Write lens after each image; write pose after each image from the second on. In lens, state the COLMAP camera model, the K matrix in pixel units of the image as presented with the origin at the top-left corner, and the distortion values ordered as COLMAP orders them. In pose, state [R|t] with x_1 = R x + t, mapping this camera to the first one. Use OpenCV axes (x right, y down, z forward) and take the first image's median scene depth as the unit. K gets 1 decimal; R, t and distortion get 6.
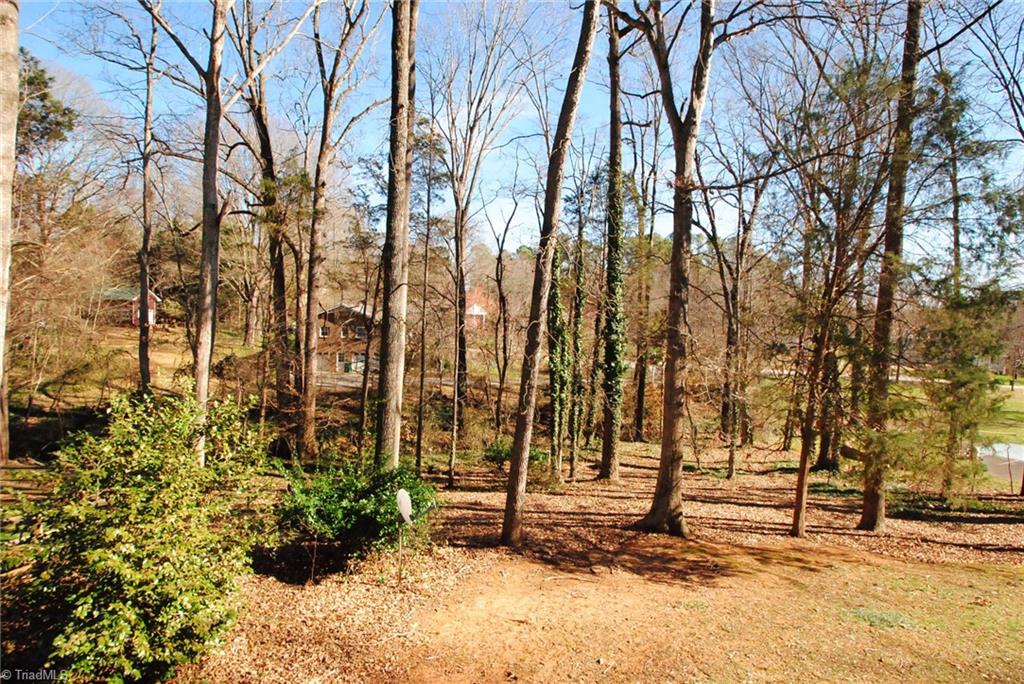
lens RADIAL K [[571.8, 0, 512.0], [0, 571.8, 342.0], [0, 0, 1]] dist [0.000179, -0.014842]
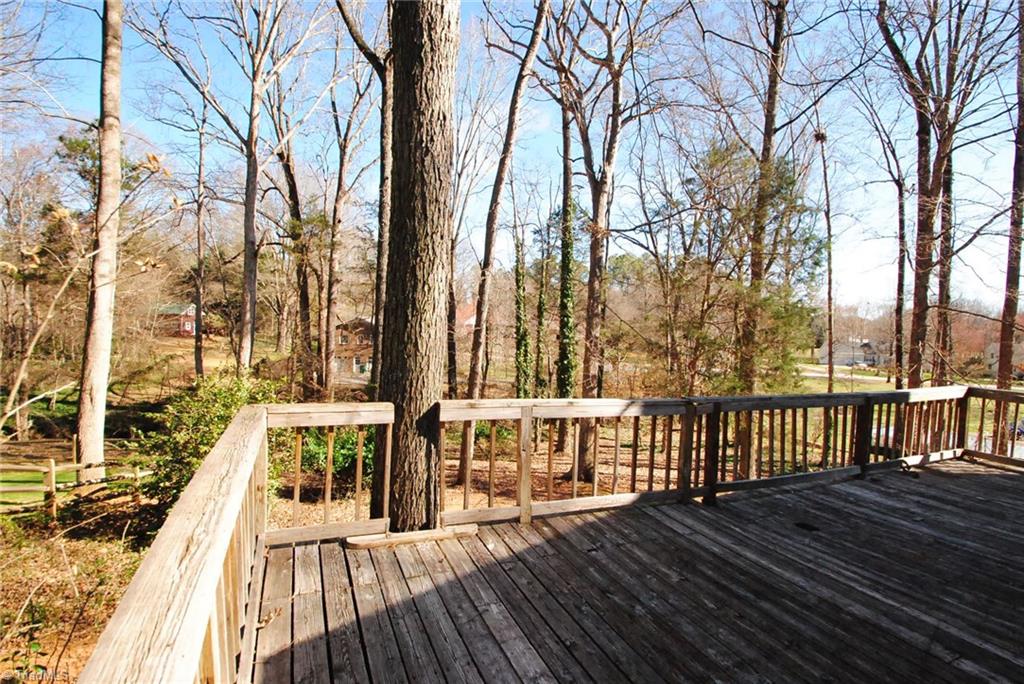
lens RADIAL K [[498.3, 0, 512.0], [0, 498.3, 342.0], [0, 0, 1]] dist [-0.000426, -0.000092]
pose [[0.999958, -0.008383, 0.003573, 0.044939], [0.008423, 0.999902, -0.011200, 0.004598], [-0.003479, 0.011230, 0.999931, -0.097116]]
